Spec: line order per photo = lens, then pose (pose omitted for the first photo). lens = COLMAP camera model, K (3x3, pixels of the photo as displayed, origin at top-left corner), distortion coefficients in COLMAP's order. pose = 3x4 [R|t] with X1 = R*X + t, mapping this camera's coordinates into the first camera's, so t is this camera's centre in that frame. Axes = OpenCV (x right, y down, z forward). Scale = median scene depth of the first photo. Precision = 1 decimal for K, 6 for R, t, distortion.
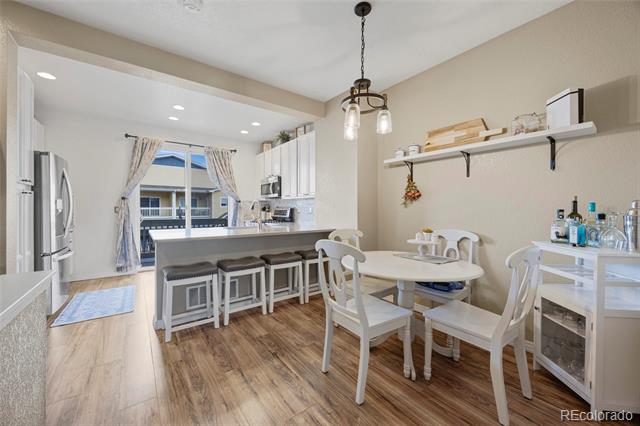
lens RADIAL K [[245.2, 0, 321.8], [0, 245.2, 210.1], [0, 0, 1]] dist [0.000084, -0.000409]
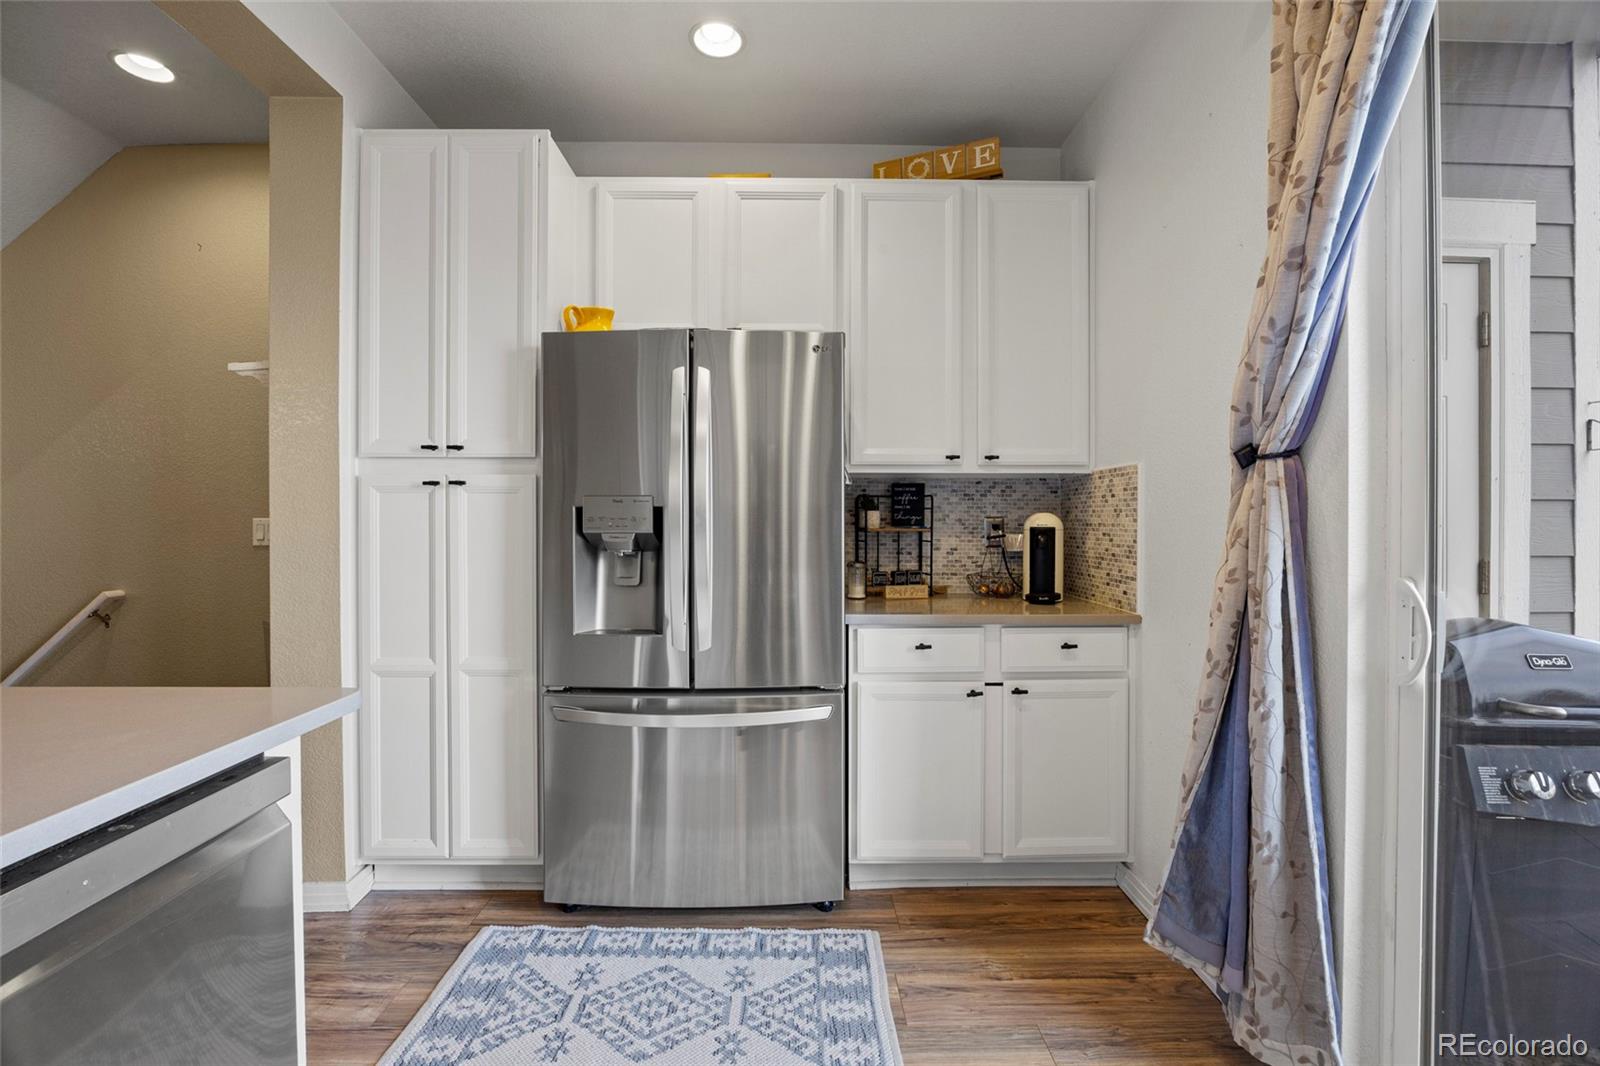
lens RADIAL K [[684.8, 0, 804.0], [0, 684.8, 521.5], [0, 0, 1]] dist [-0.014281, -0.000015]
pose [[-0.592533, 0.000496, -0.805546, -0.579433], [-0.012227, 0.999879, 0.009609, -0.025141], [0.805453, 0.015543, -0.592456, 1.546554]]
